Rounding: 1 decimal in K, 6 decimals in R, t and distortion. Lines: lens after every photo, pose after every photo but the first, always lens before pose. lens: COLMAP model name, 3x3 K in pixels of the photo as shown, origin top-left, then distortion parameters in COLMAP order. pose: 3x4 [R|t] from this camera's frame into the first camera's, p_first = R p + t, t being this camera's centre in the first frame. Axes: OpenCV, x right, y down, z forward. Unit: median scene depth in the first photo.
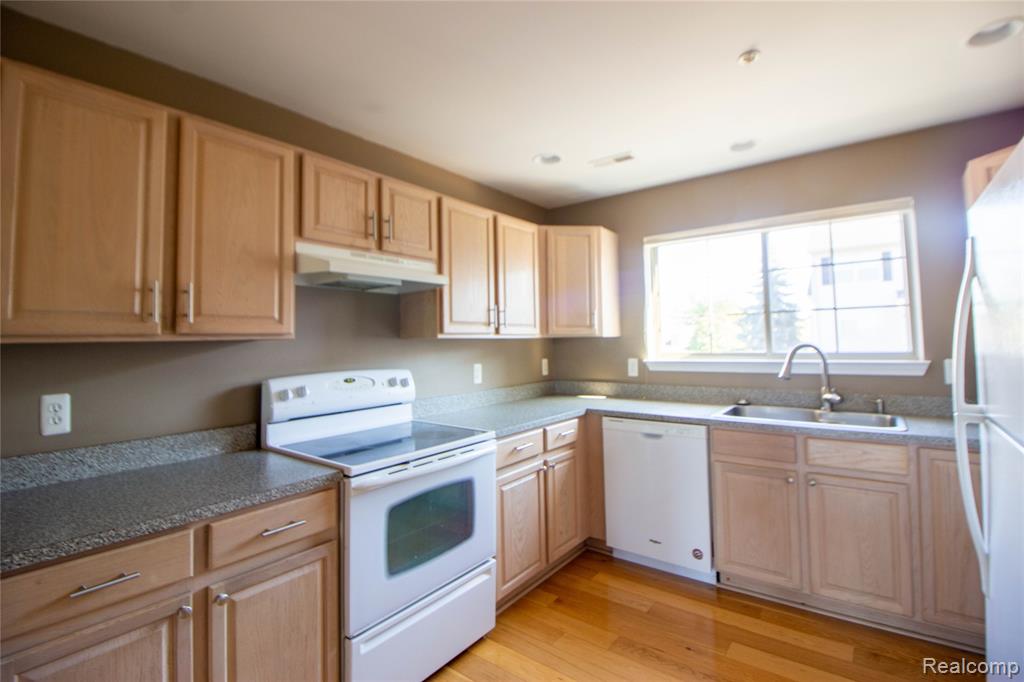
lens RADIAL K [[472.9, 0, 514.3], [0, 472.9, 313.7], [0, 0, 1]] dist [-0.000804, -0.011296]
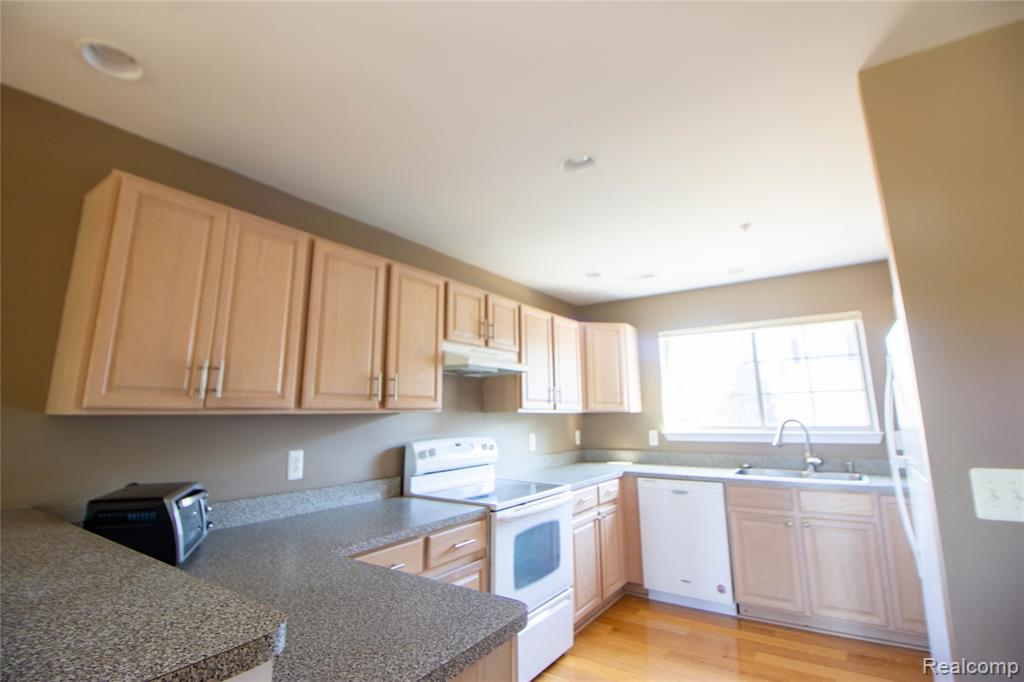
lens RADIAL K [[472.9, 0, 514.3], [0, 472.9, 313.7], [0, 0, 1]] dist [-0.000804, -0.011296]
pose [[0.998708, 0.018654, 0.047276, -0.248743], [-0.011215, 0.988164, -0.152988, -0.018384], [-0.049570, 0.152260, 0.987097, -0.341740]]
